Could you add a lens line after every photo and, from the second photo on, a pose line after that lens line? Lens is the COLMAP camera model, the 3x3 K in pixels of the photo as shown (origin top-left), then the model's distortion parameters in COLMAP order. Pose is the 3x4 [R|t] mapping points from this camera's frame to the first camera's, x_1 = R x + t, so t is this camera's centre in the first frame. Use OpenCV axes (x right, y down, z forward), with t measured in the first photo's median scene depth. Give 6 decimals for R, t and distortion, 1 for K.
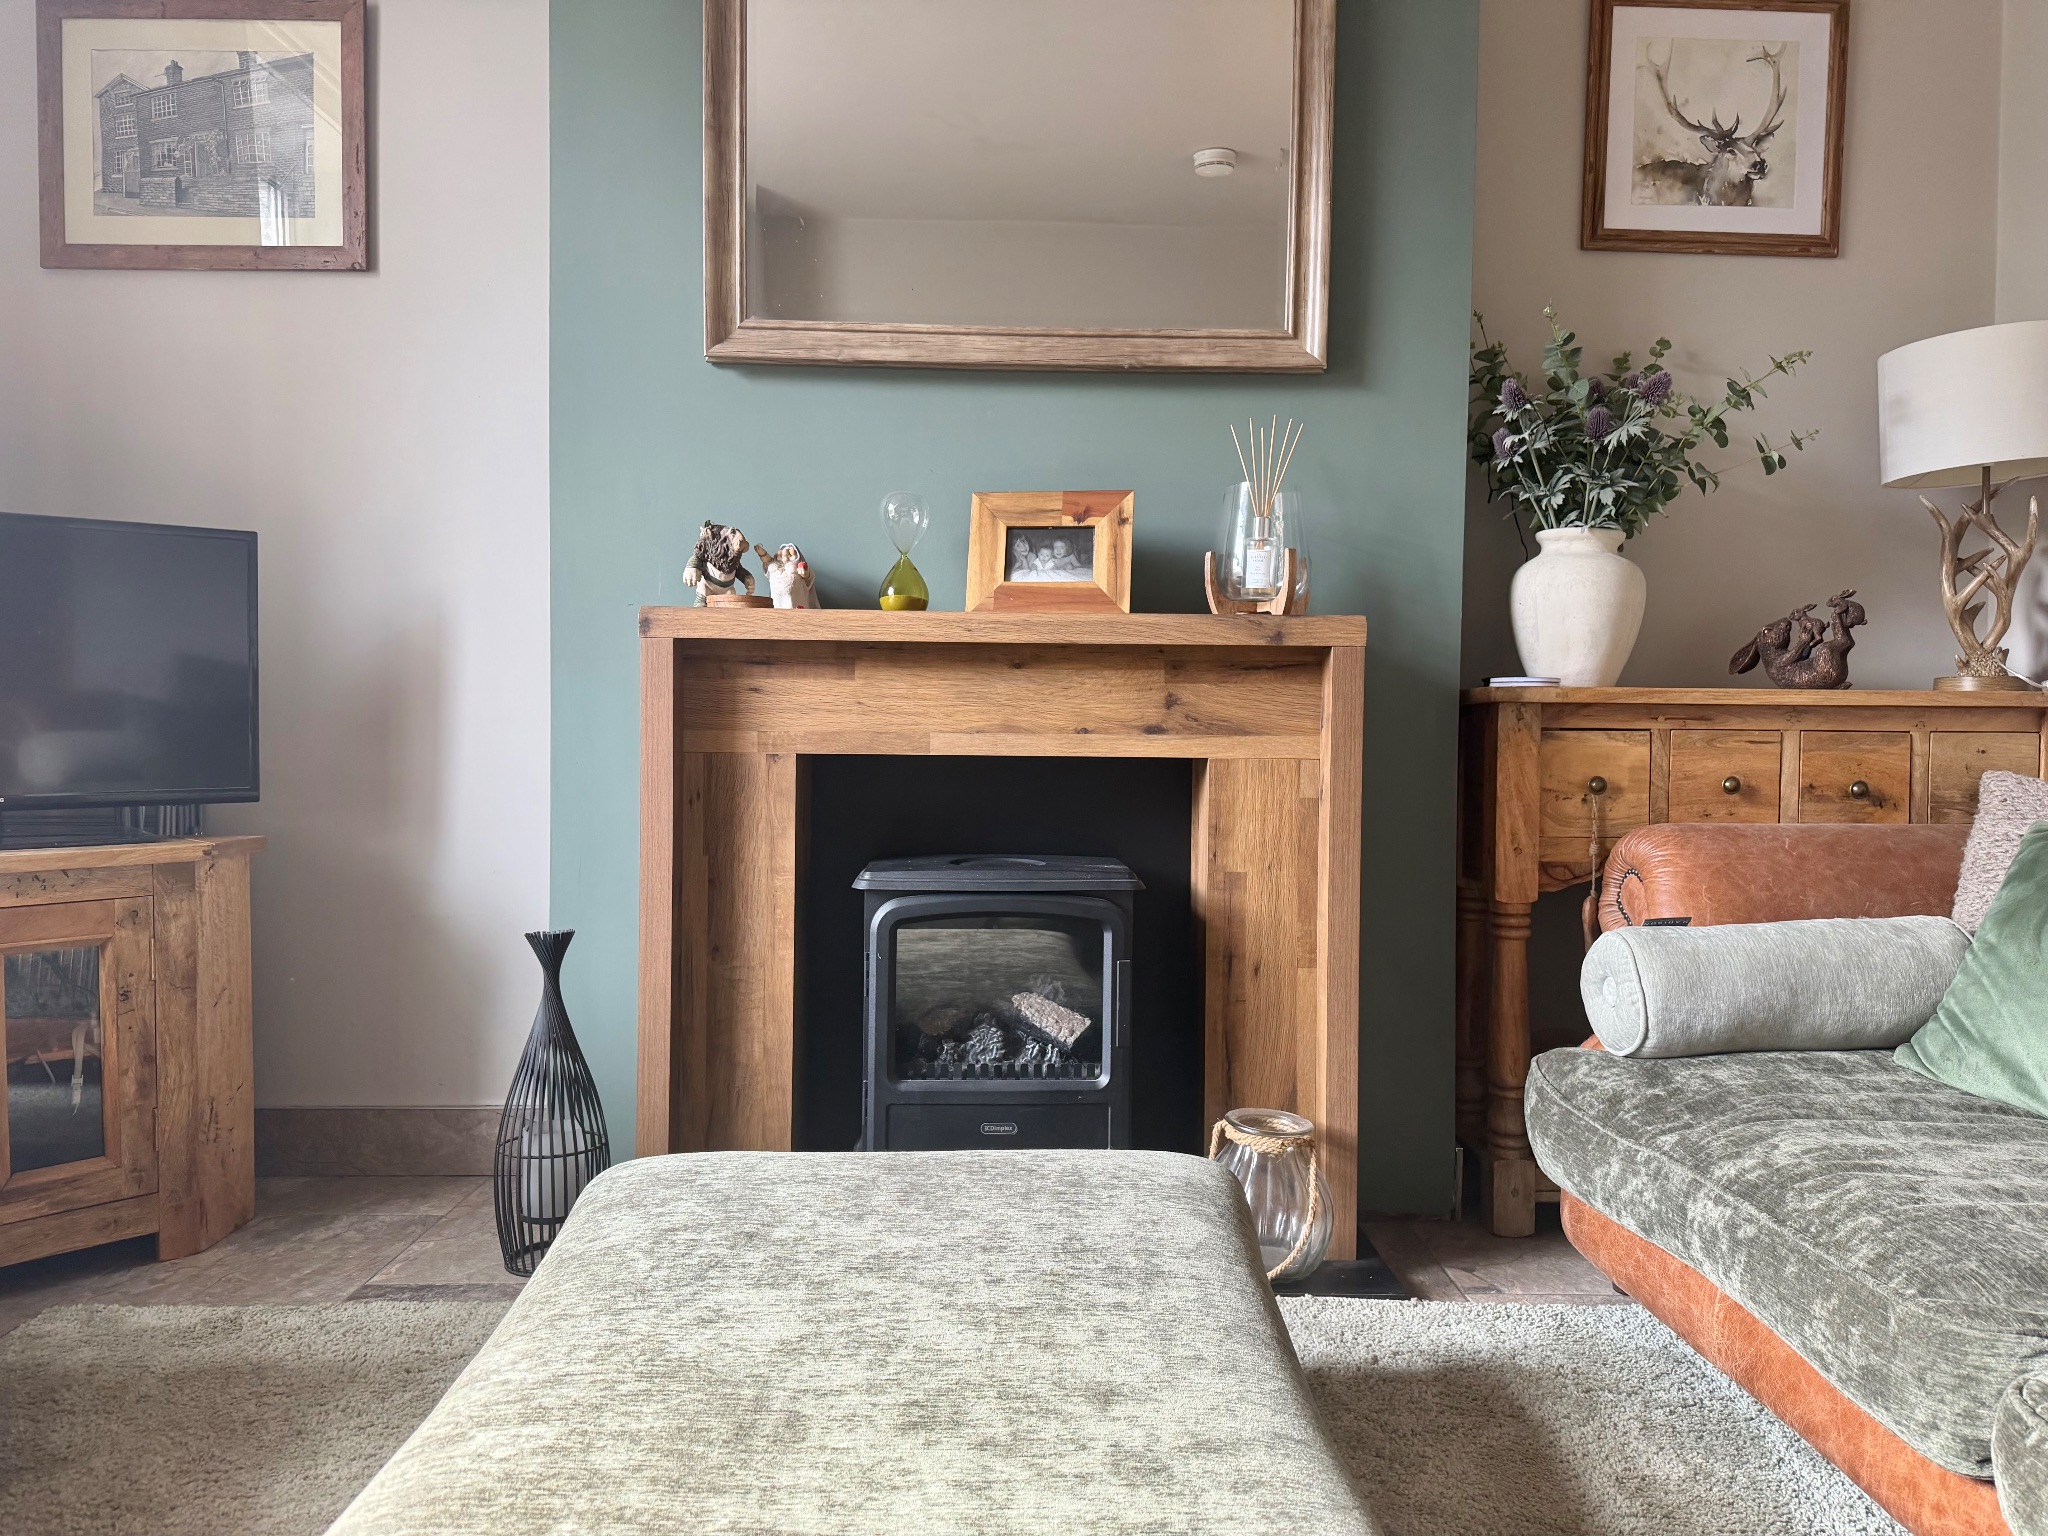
lens RADIAL K [[1431.3, 0, 1023.0], [0, 1431.3, 765.7], [0, 0, 1]] dist [0.054961, -0.055658]
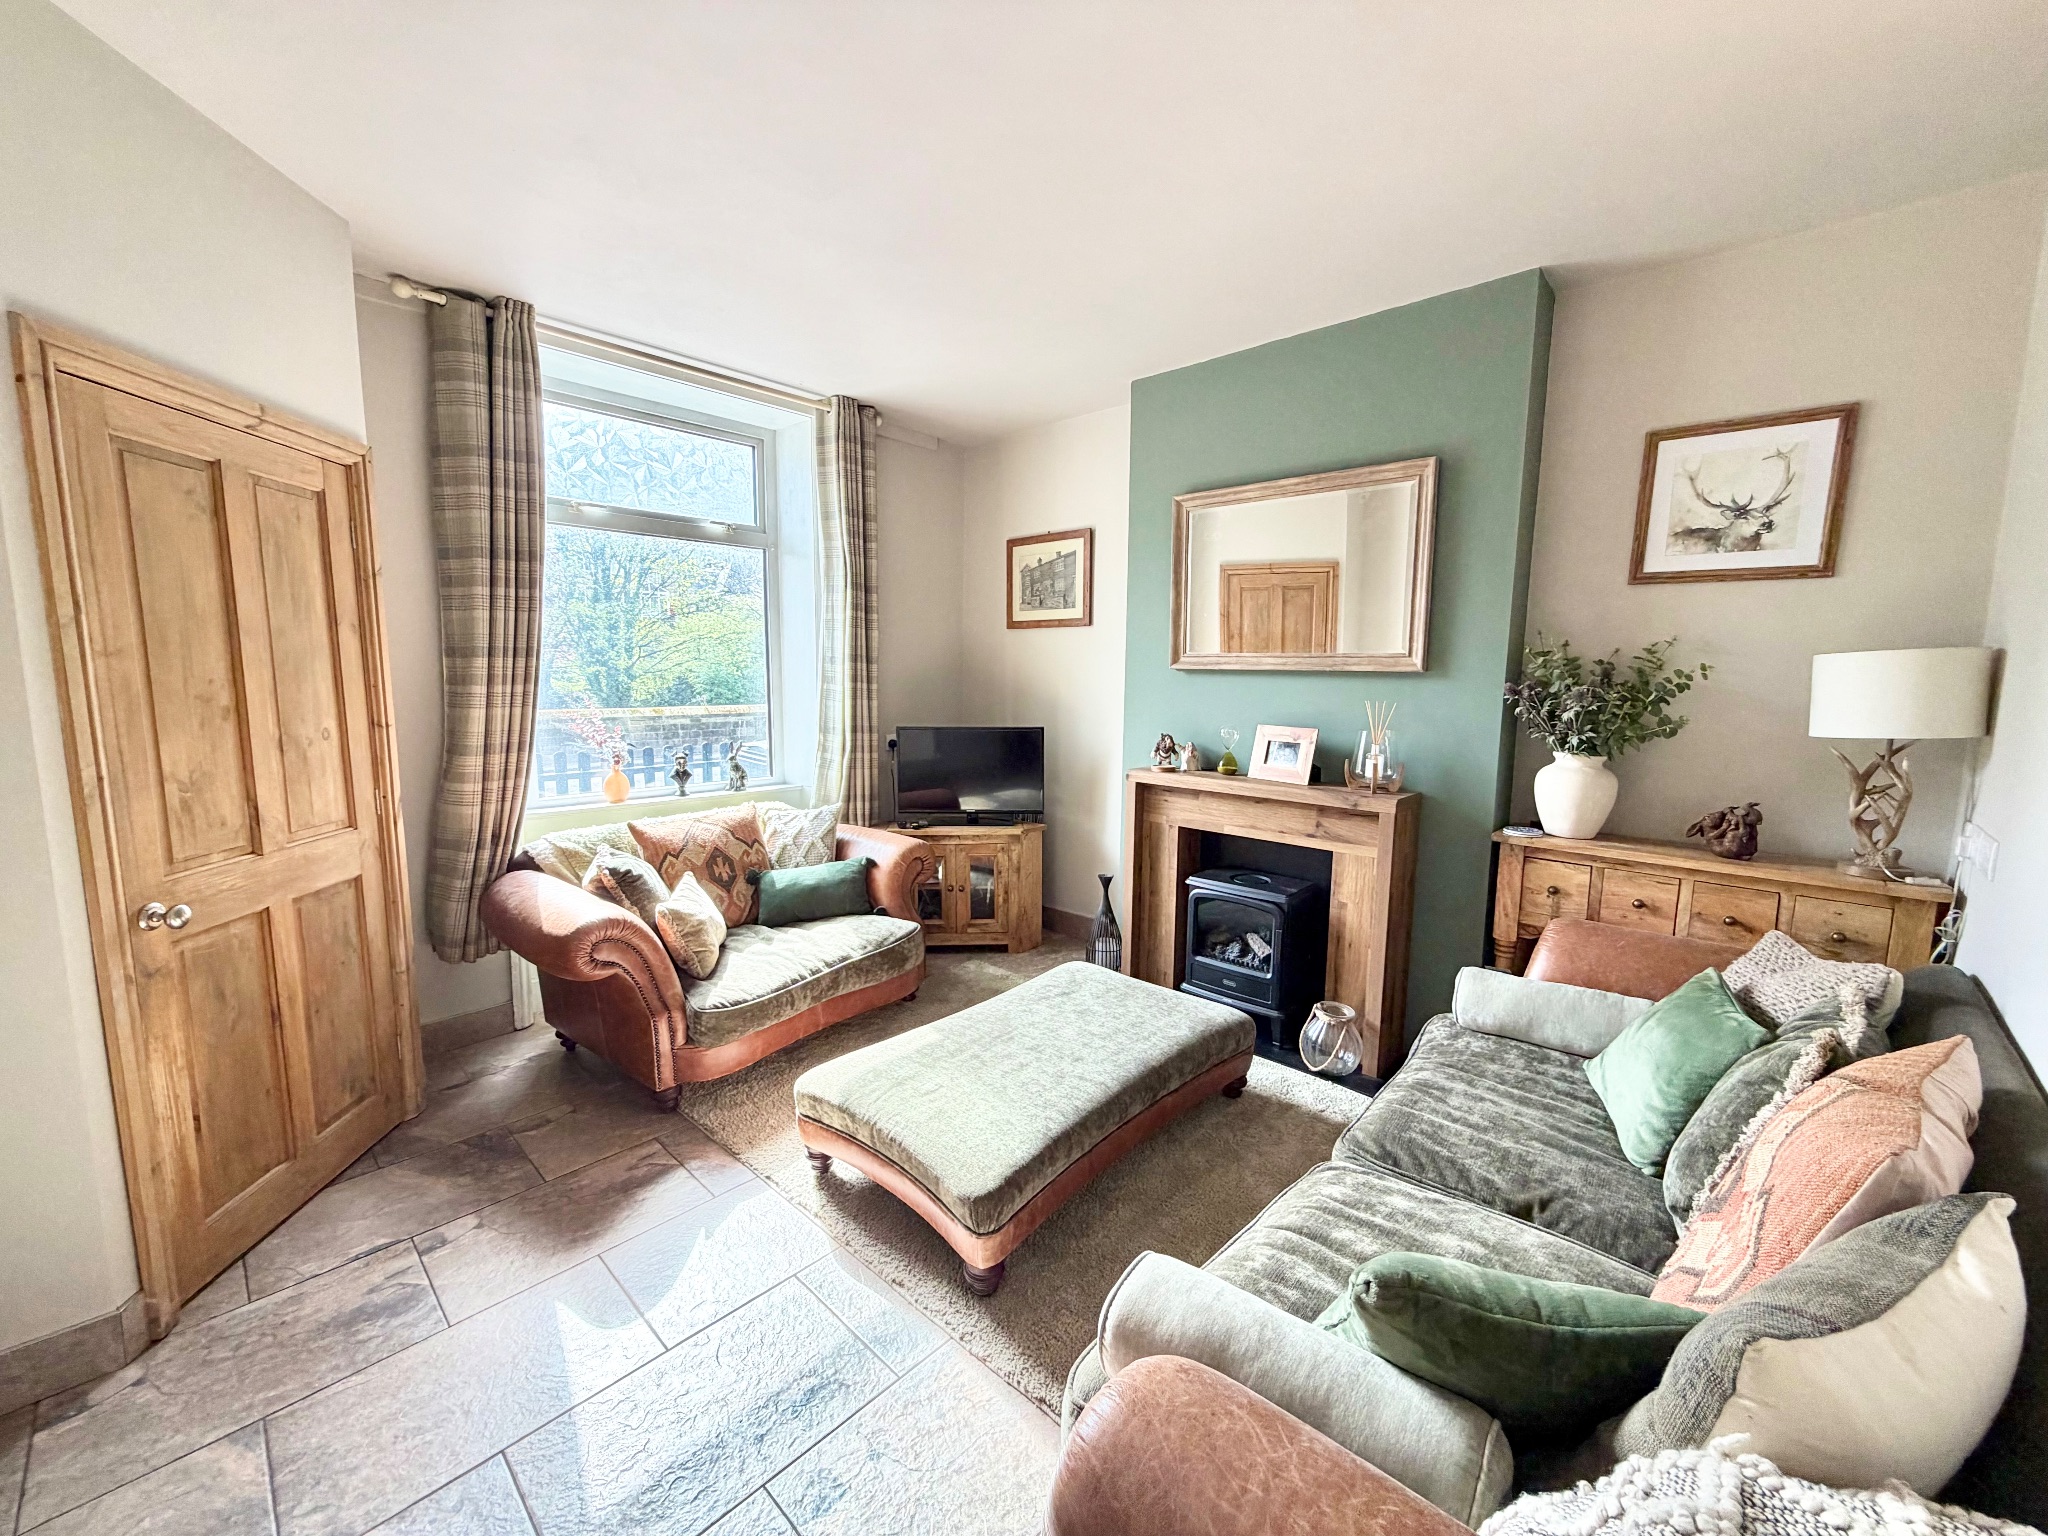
lens RADIAL K [[815.5, 0, 1024.4], [0, 815.5, 772.9], [0, 0, 1]] dist [-0.000124, 0.000172]
pose [[0.722863, 0.086260, -0.685586, 0.643395], [-0.022493, 0.994589, 0.101423, -0.246566], [0.690625, -0.057894, 0.720892, -0.275711]]
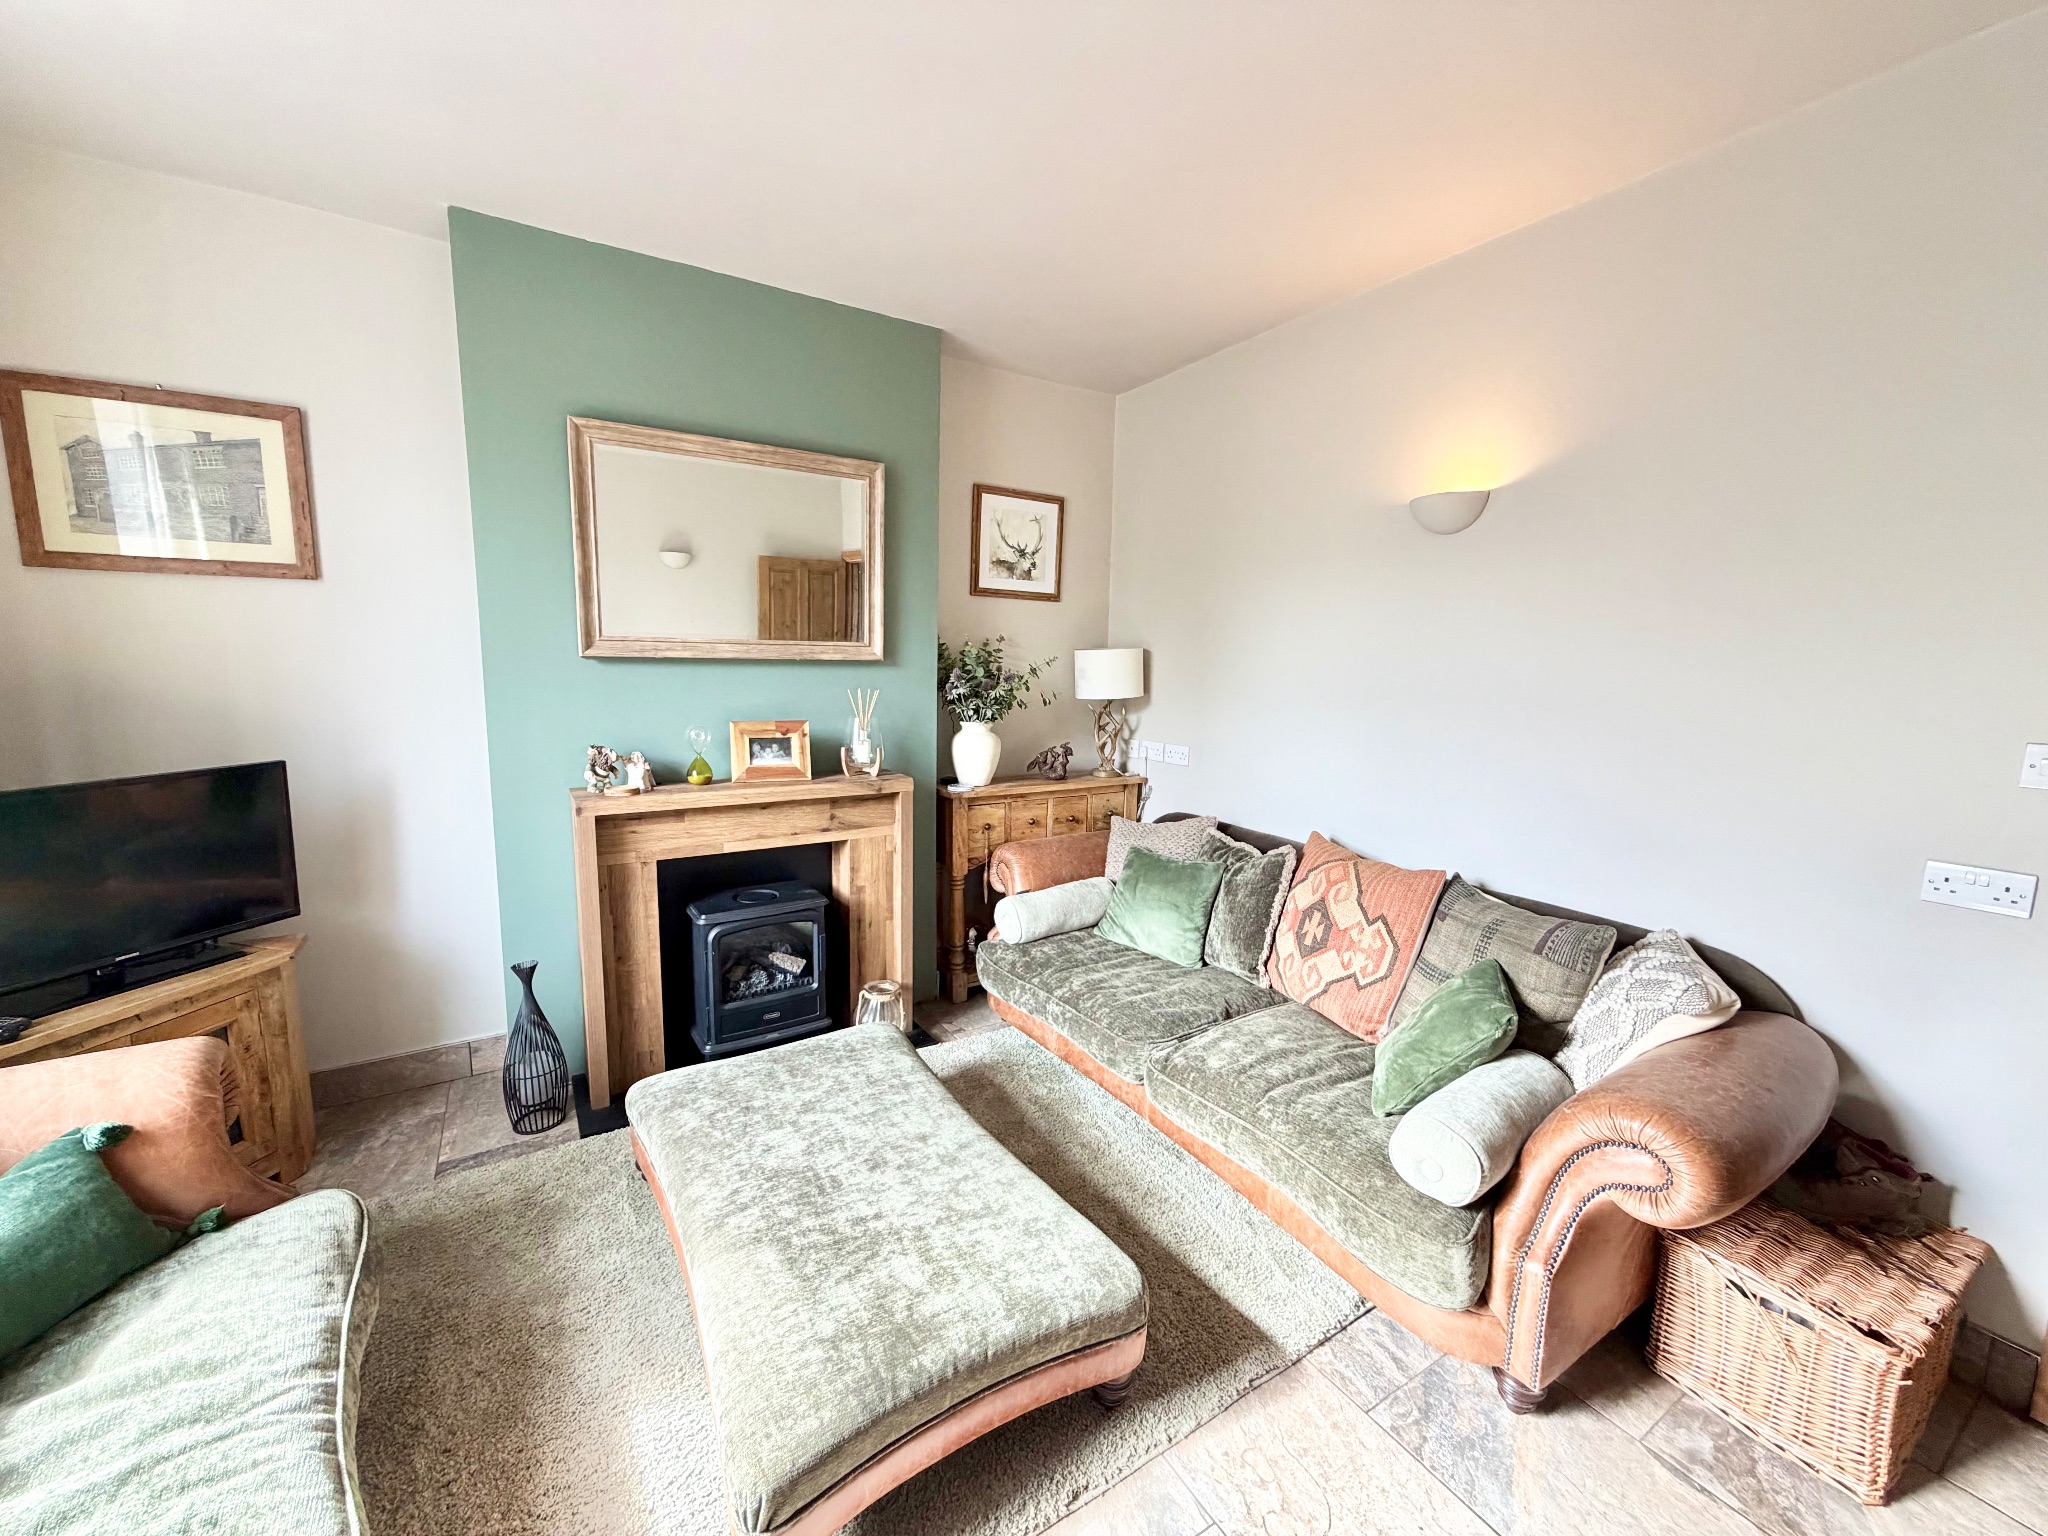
lens RADIAL K [[815.5, 0, 1018.3], [0, 815.5, 768.3], [0, 0, 1]] dist [-0.000124, 0.000172]
pose [[0.855390, -0.065440, 0.513834, -0.298827], [0.003574, 0.992709, 0.120479, -0.271777], [-0.517973, -0.101220, 0.849387, -0.246613]]
